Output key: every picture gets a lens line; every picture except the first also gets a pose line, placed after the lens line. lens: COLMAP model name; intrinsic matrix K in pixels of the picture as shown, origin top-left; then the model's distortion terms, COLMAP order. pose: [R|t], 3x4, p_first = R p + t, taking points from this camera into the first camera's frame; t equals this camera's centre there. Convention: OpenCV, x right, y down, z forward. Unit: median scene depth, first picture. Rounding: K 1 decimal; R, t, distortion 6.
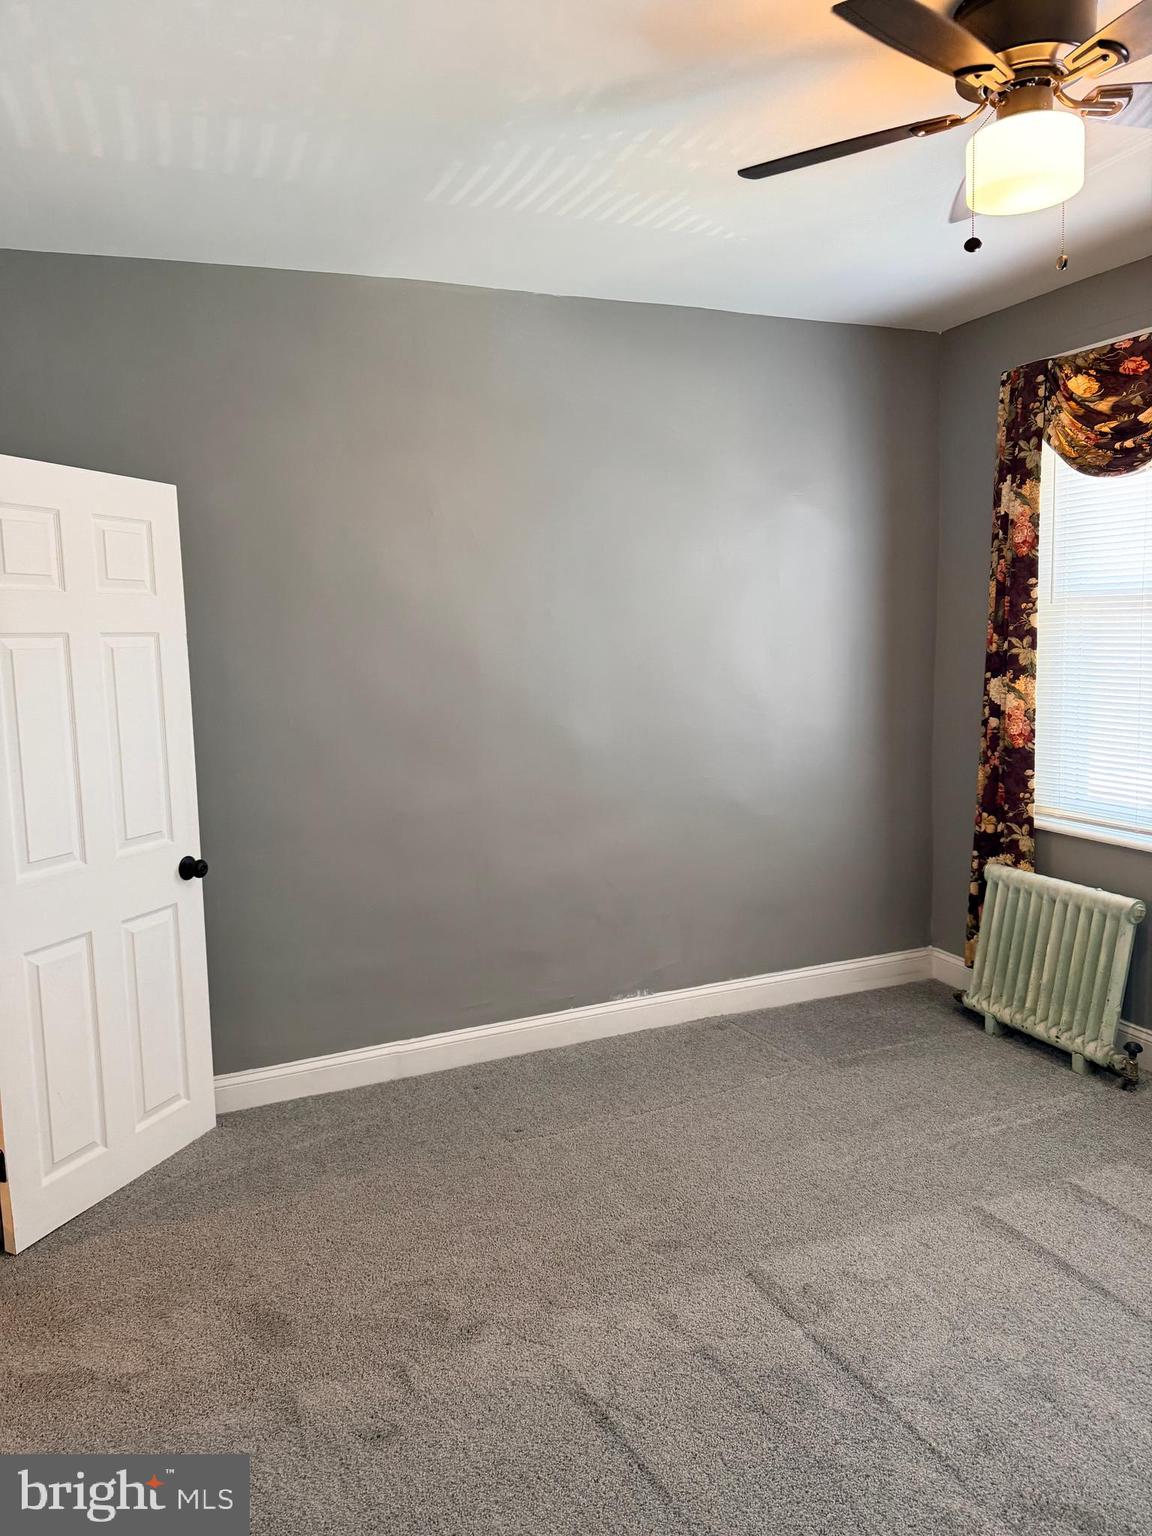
lens RADIAL K [[1084.3, 0, 578.7], [0, 1084.3, 771.6], [0, 0, 1]] dist [0.042475, -0.074372]
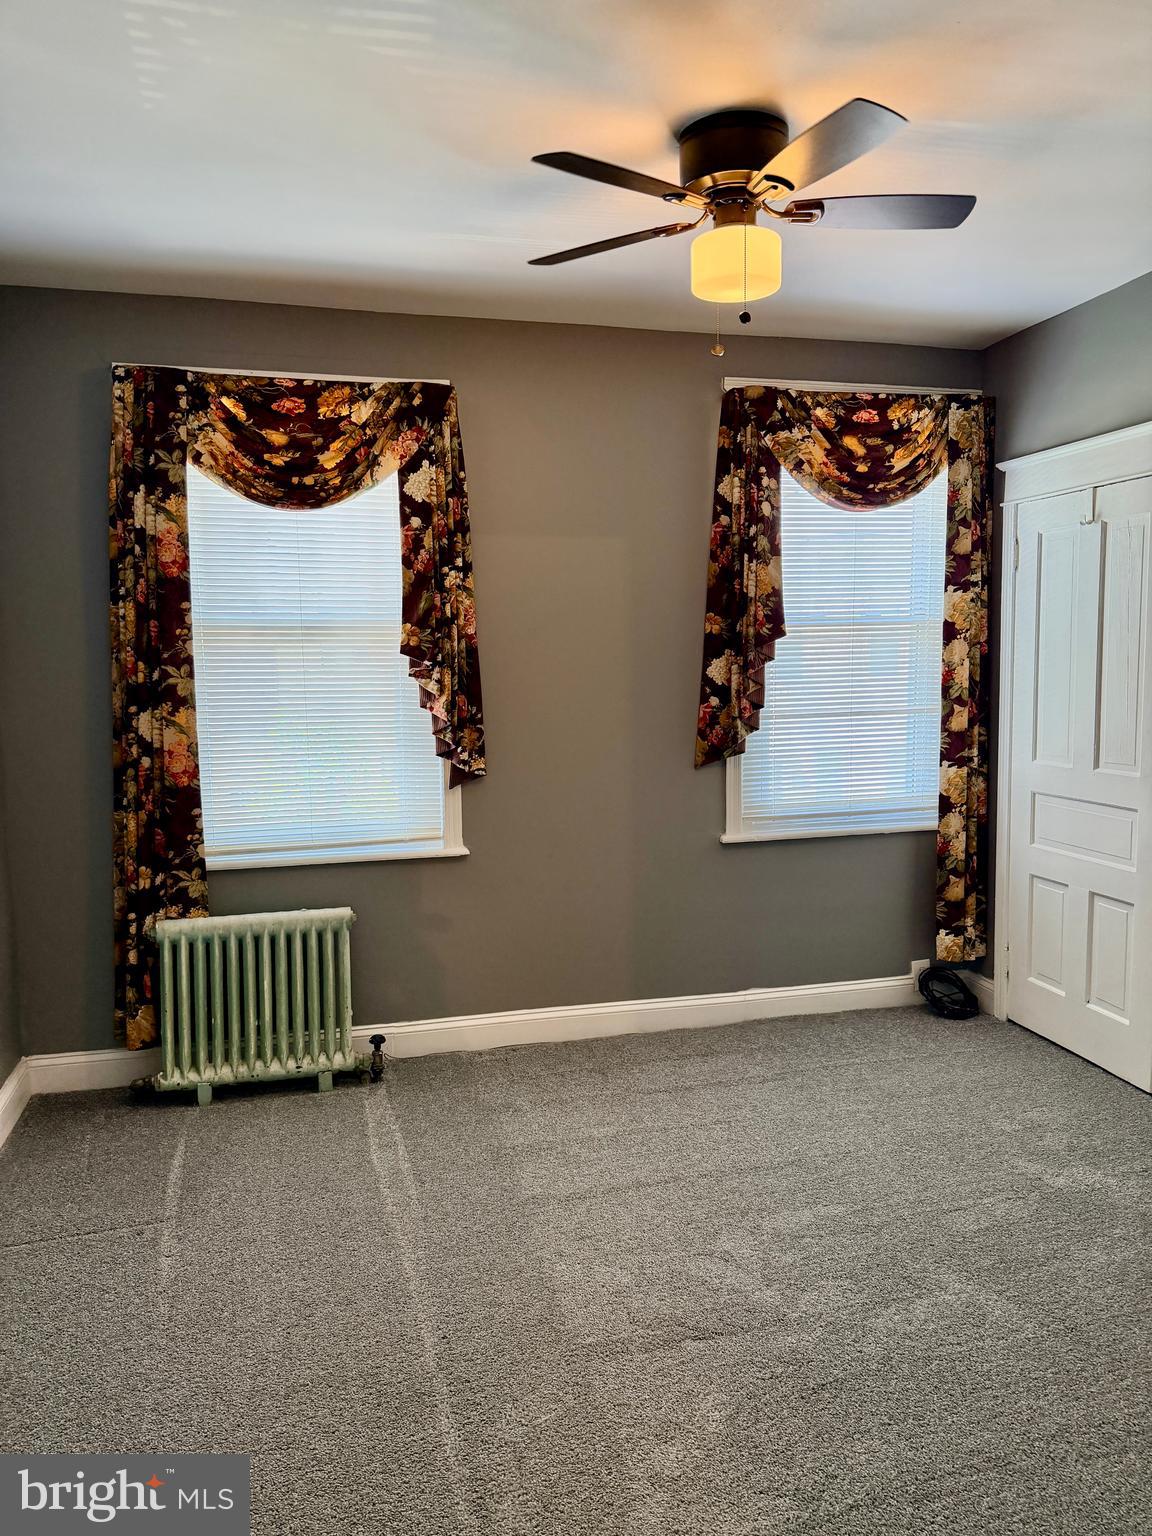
lens RADIAL K [[1073.7, 0, 585.3], [0, 1073.7, 771.7], [0, 0, 1]] dist [0.152542, -0.276242]
pose [[0.155953, -0.087605, 0.983872, -0.455393], [0.137379, 0.988302, 0.066224, -0.049649], [-0.978164, 0.124836, 0.166164, 0.528735]]
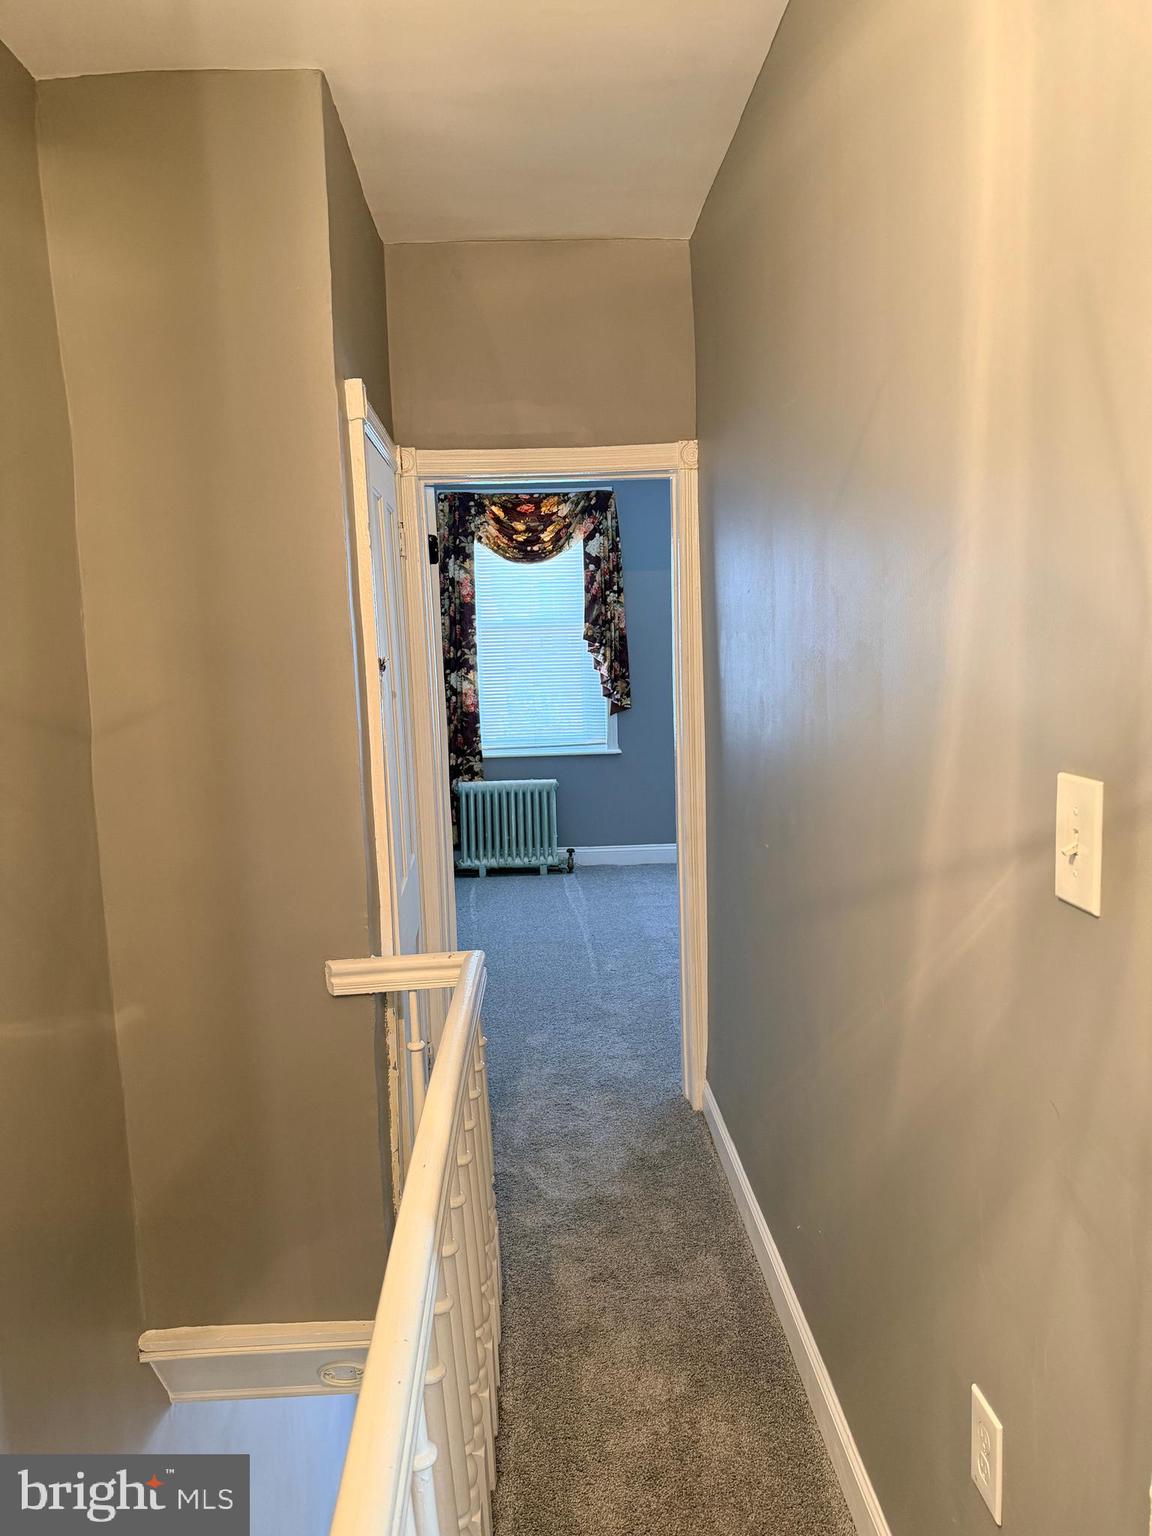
lens RADIAL K [[1073.7, 0, 585.3], [0, 1073.7, 771.7], [0, 0, 1]] dist [0.152542, -0.276242]
pose [[0.342965, -0.119218, 0.931752, -1.181488], [0.142920, 0.986988, 0.073679, -0.029150], [-0.928412, 0.107897, 0.355541, 0.233380]]
